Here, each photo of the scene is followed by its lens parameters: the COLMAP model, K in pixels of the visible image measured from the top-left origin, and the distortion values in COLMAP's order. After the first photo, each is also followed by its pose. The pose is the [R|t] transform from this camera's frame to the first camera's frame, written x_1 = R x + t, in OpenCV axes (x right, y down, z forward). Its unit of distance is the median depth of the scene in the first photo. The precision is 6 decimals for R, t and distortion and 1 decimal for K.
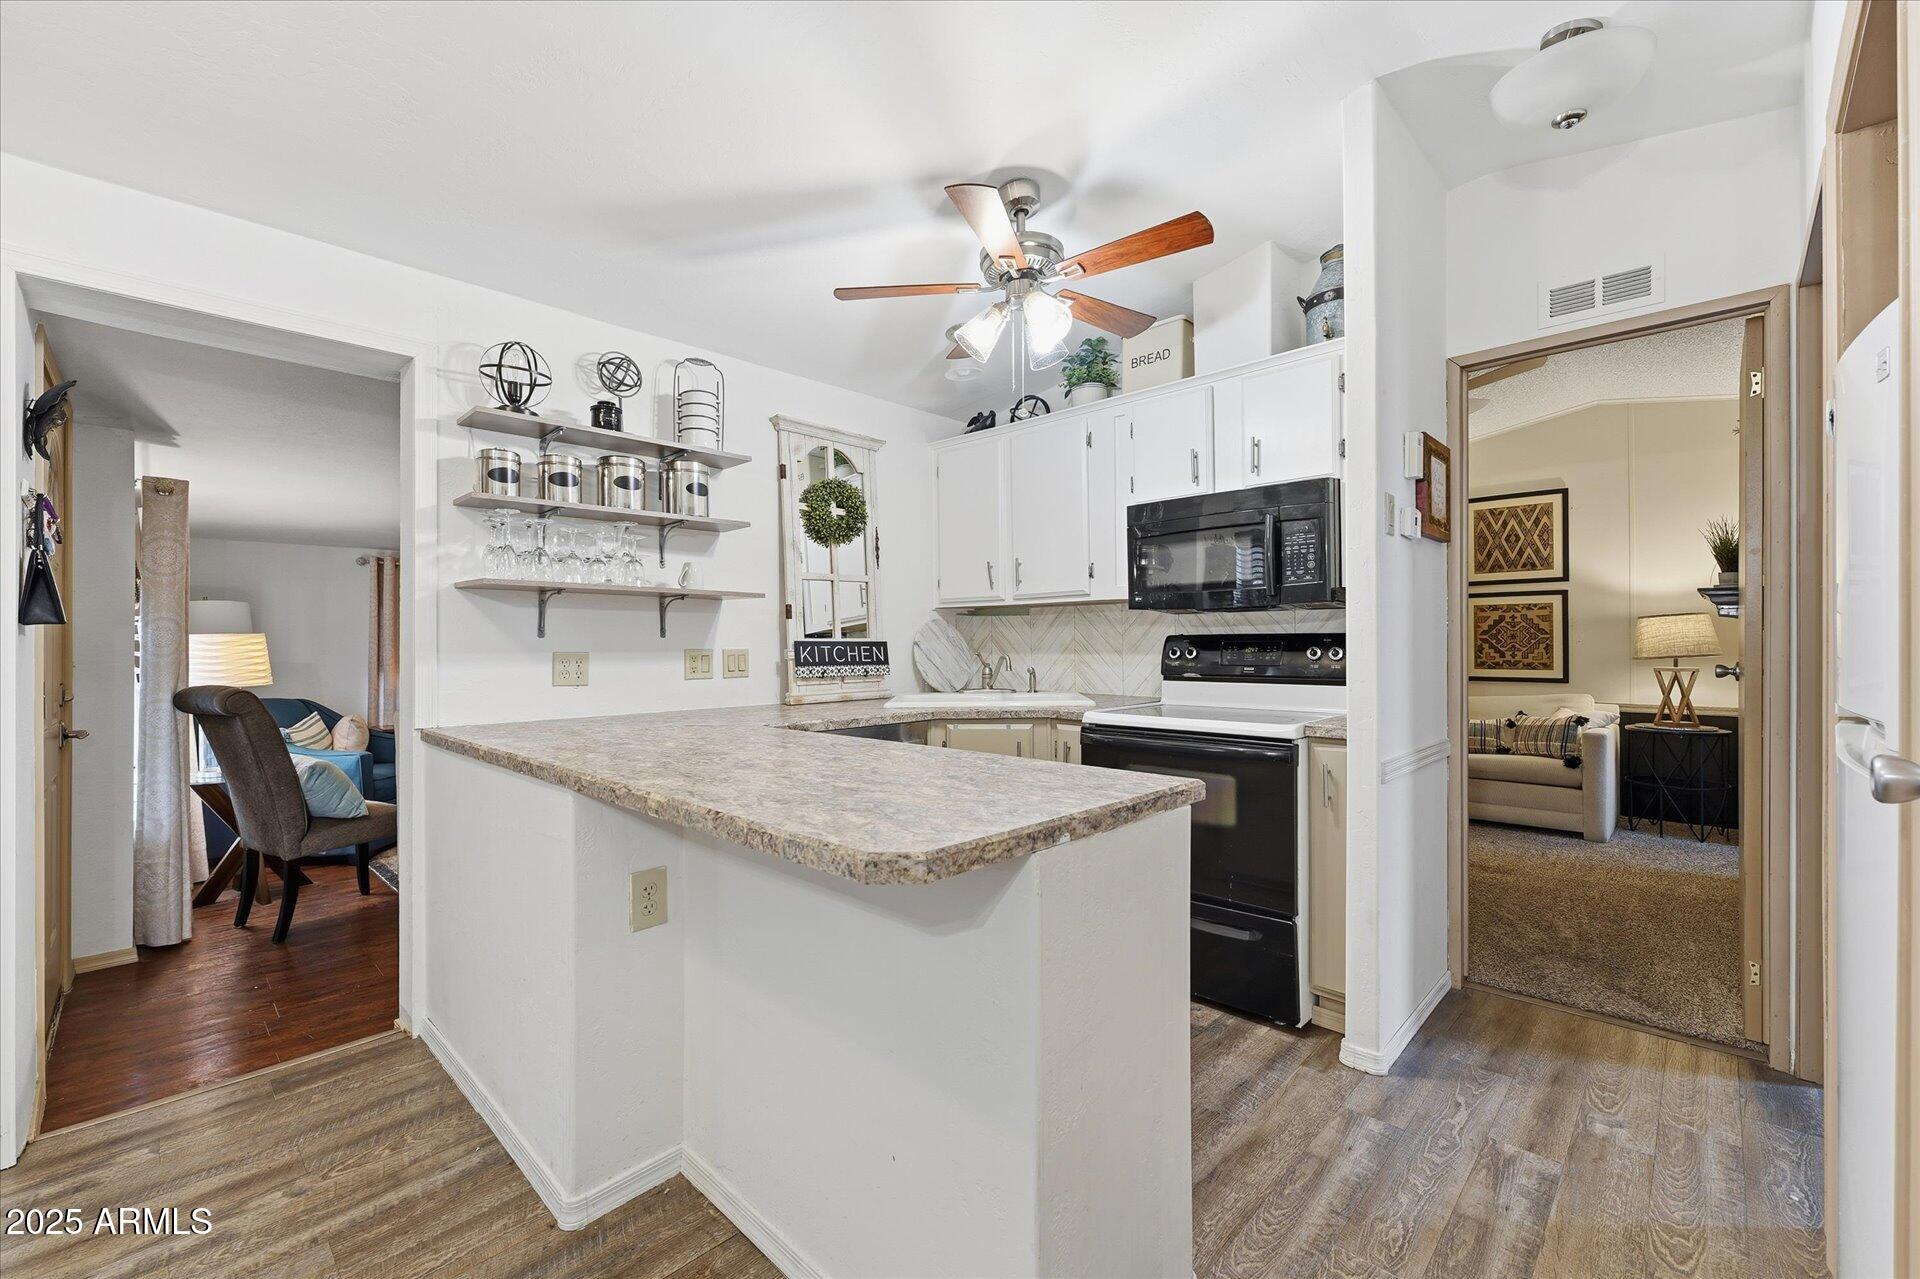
lens RADIAL K [[790.4, 0, 955.4], [0, 790.4, 638.5], [0, 0, 1]] dist [-0.001157, 0.000468]
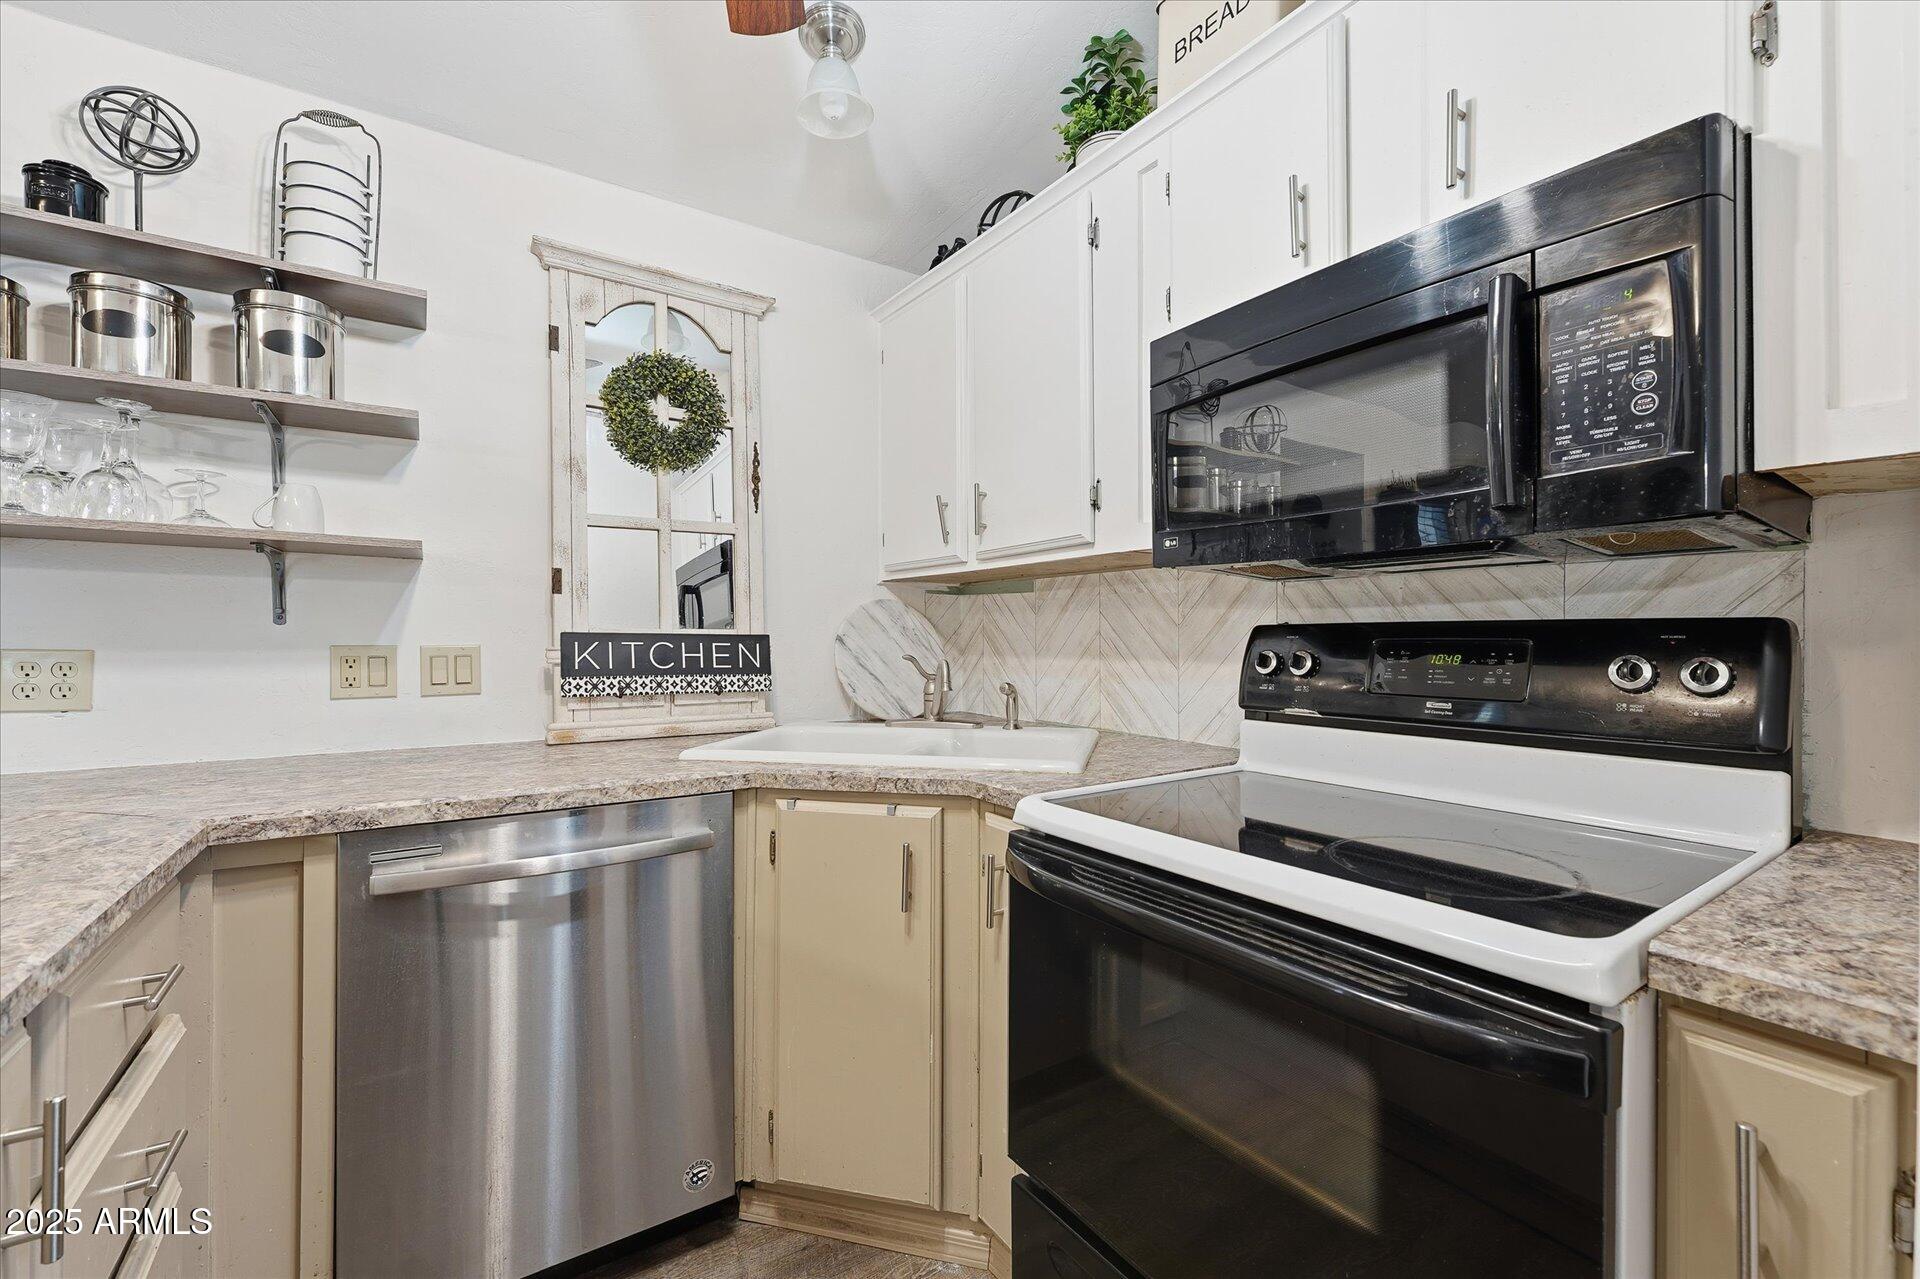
lens RADIAL K [[790.4, 0, 959.2], [0, 790.4, 639.2], [0, 0, 1]] dist [-0.001157, 0.000468]
pose [[0.978547, 0.007905, -0.205873, 0.237271], [-0.006813, 0.999959, 0.006010, 0.003513], [0.205912, -0.004478, 0.978560, 0.612009]]
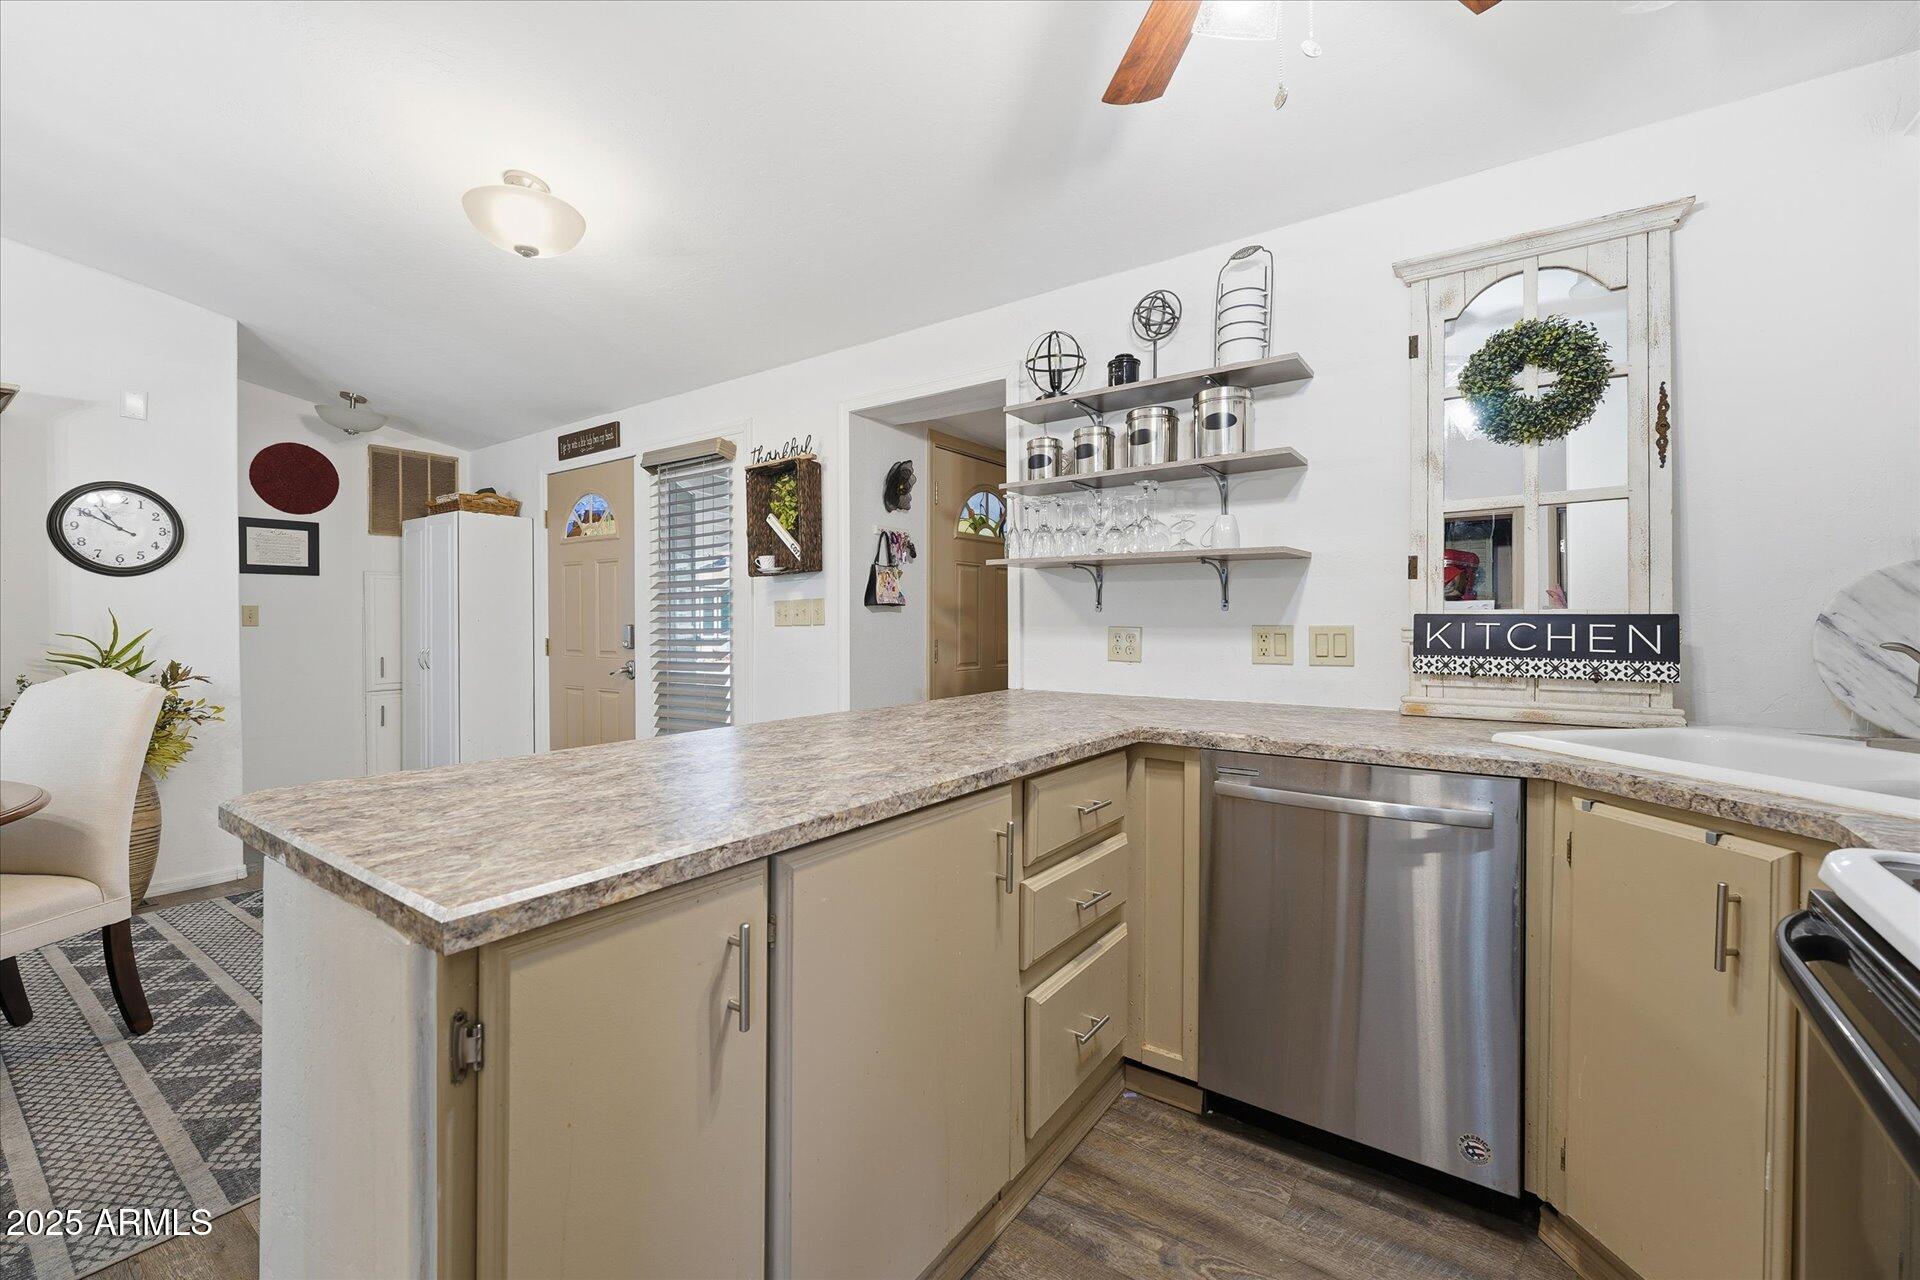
lens RADIAL K [[790.4, 0, 961.8], [0, 790.4, 624.2], [0, 0, 1]] dist [-0.001157, 0.000468]
pose [[0.146264, 0.010457, -0.989190, 0.444393], [0.004850, 0.999925, 0.011288, 0.003046], [0.989234, -0.006448, 0.146202, 0.674813]]
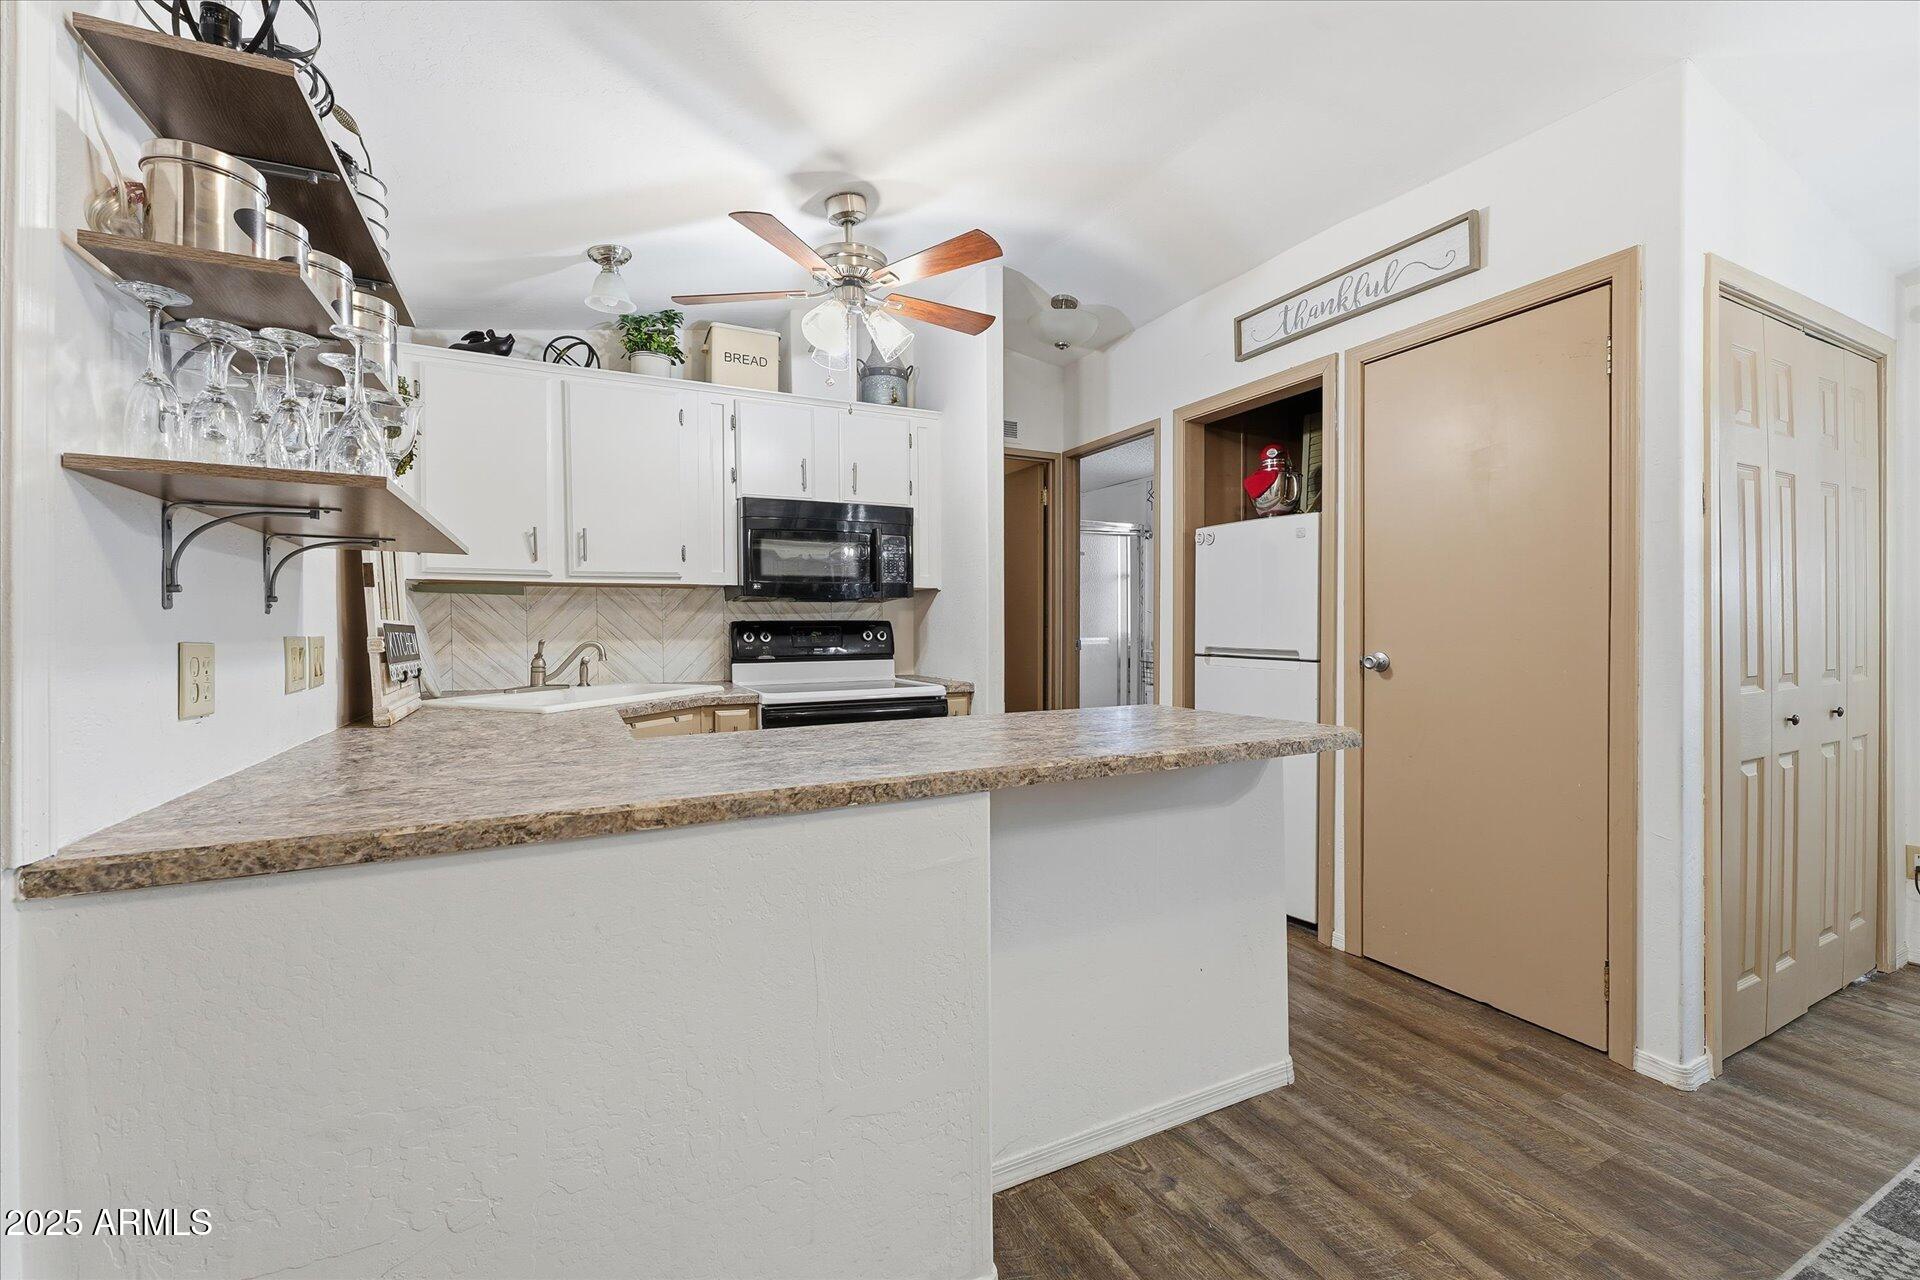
lens RADIAL K [[790.4, 0, 949.9], [0, 790.4, 628.0], [0, 0, 1]] dist [-0.001157, 0.000468]
pose [[0.340467, 0.003236, 0.940251, -0.777950], [0.000634, 0.999993, -0.003671, 0.011476], [-0.940256, 0.001846, 0.340463, 0.453182]]
